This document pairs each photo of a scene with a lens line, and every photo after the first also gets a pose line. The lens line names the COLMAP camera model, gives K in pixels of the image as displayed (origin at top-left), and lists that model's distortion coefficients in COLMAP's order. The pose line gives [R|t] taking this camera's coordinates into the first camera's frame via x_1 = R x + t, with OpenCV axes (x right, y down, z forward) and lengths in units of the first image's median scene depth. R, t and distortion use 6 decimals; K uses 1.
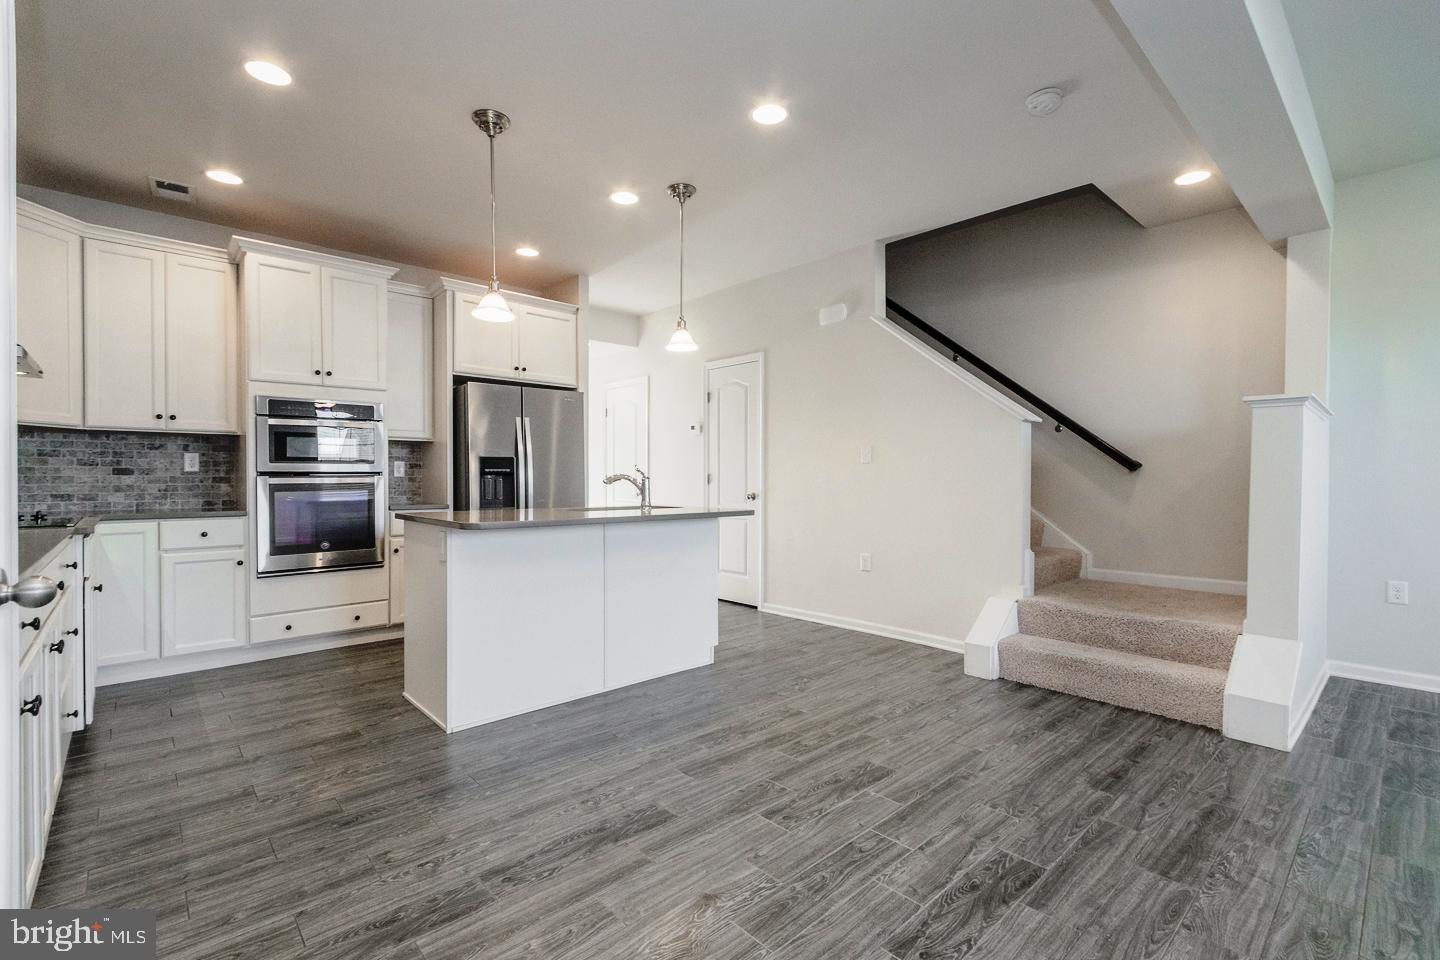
lens RADIAL K [[651.7, 0, 720.0], [0, 651.7, 480.0], [0, 0, 1]] dist [-0.000500, -0.000008]
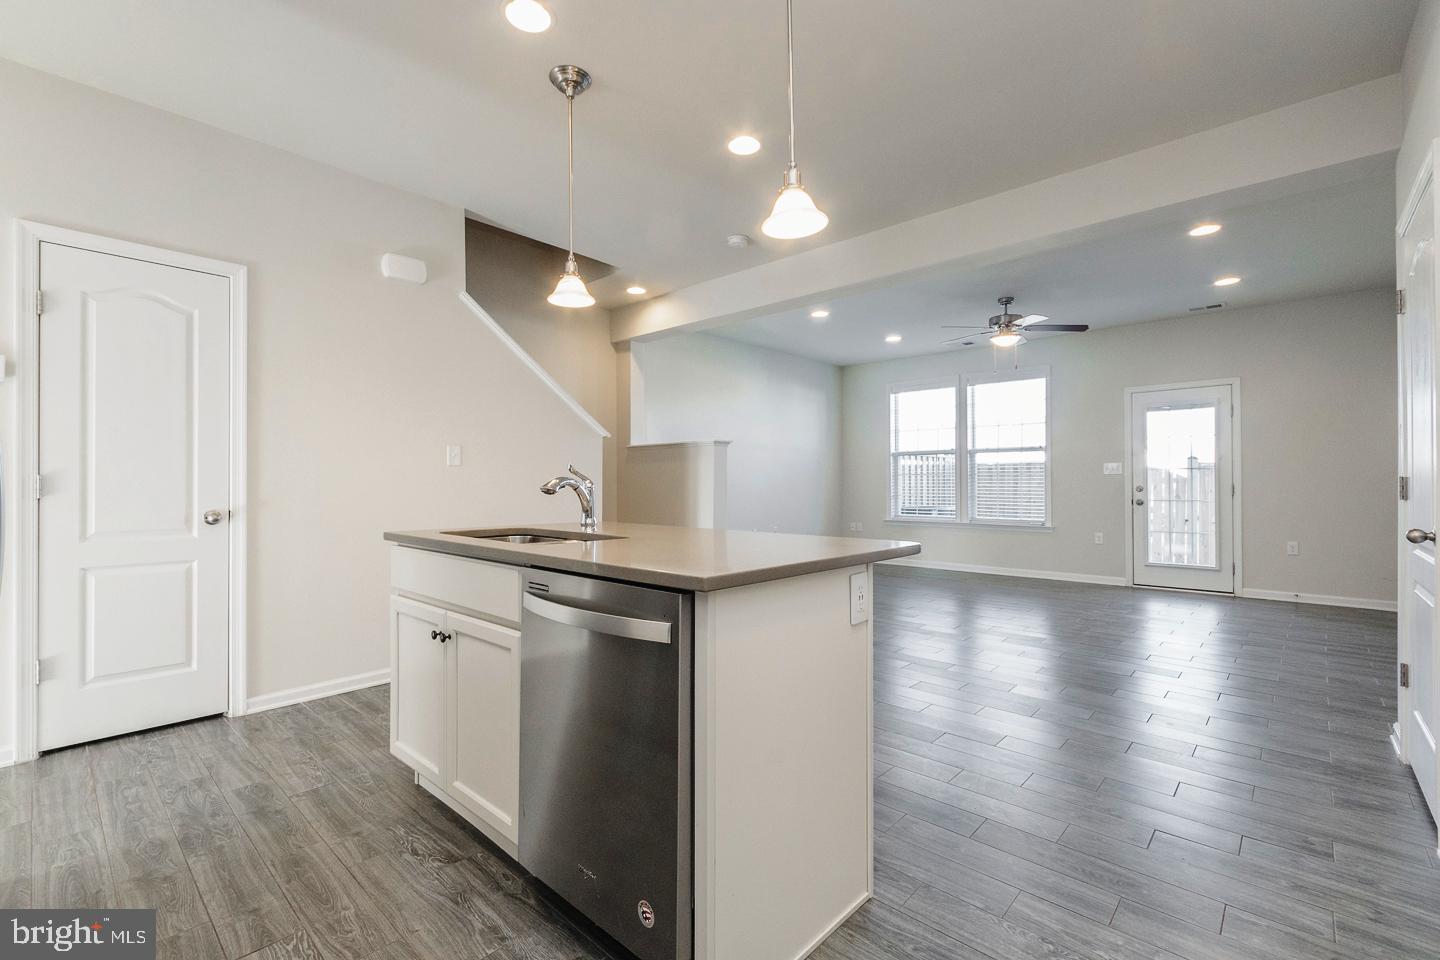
lens RADIAL K [[633.2, 0, 717.3], [0, 633.2, 482.9], [0, 0, 1]] dist [0.001722, -0.000219]
pose [[-0.079477, -0.000139, 0.996837, -1.019975], [0.003400, 0.999994, 0.000411, -0.004875], [-0.996831, 0.003422, -0.079476, 1.201768]]
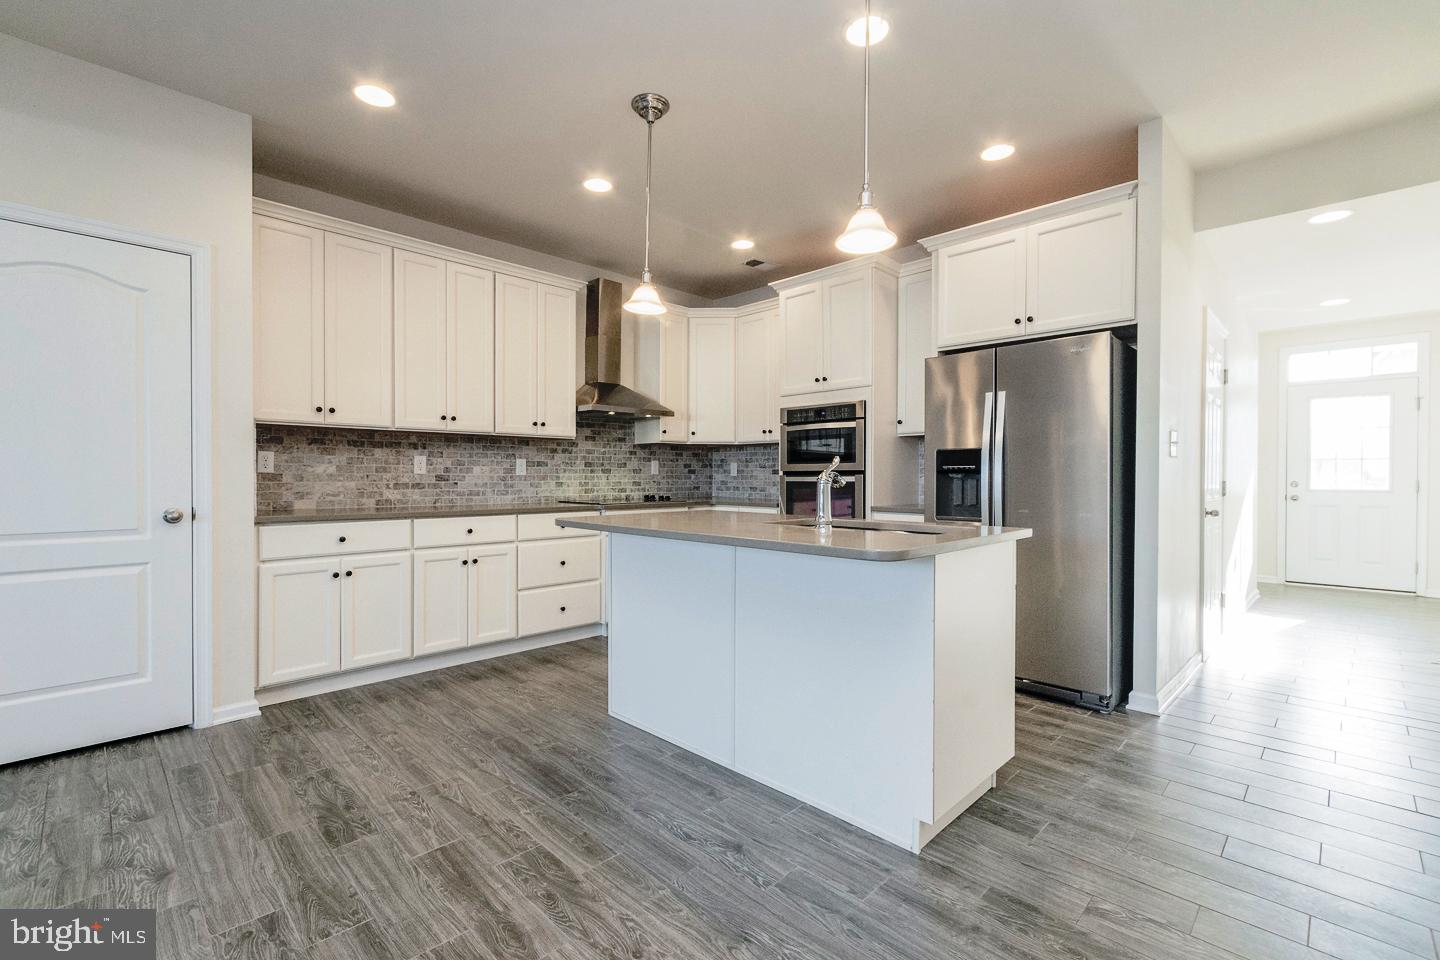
lens RADIAL K [[633.2, 0, 717.3], [0, 633.2, 482.9], [0, 0, 1]] dist [0.001722, -0.000219]
pose [[0.031988, 0.012665, -0.999408, 0.639715], [-0.003598, 0.999915, 0.012556, -0.008201], [0.999482, 0.003195, 0.032031, 1.154616]]
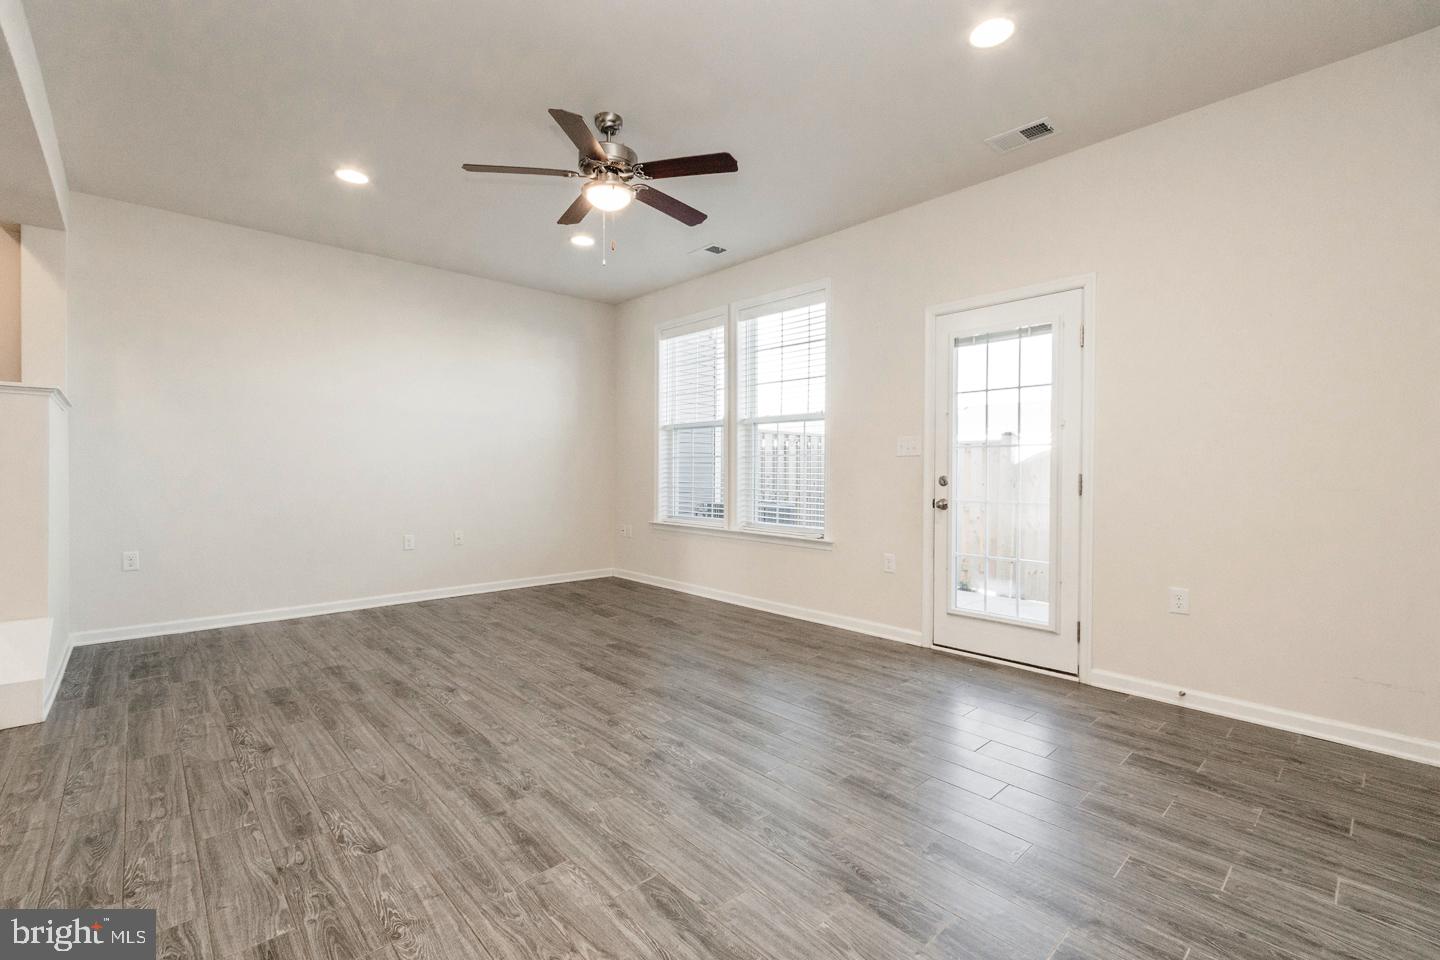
lens RADIAL K [[633.2, 0, 717.3], [0, 633.2, 482.9], [0, 0, 1]] dist [0.001722, -0.000219]
pose [[0.004870, -0.022151, 0.999743, -0.142862], [-0.003921, 0.999747, 0.022170, -0.000789], [-0.999980, -0.004028, 0.004782, -0.100704]]
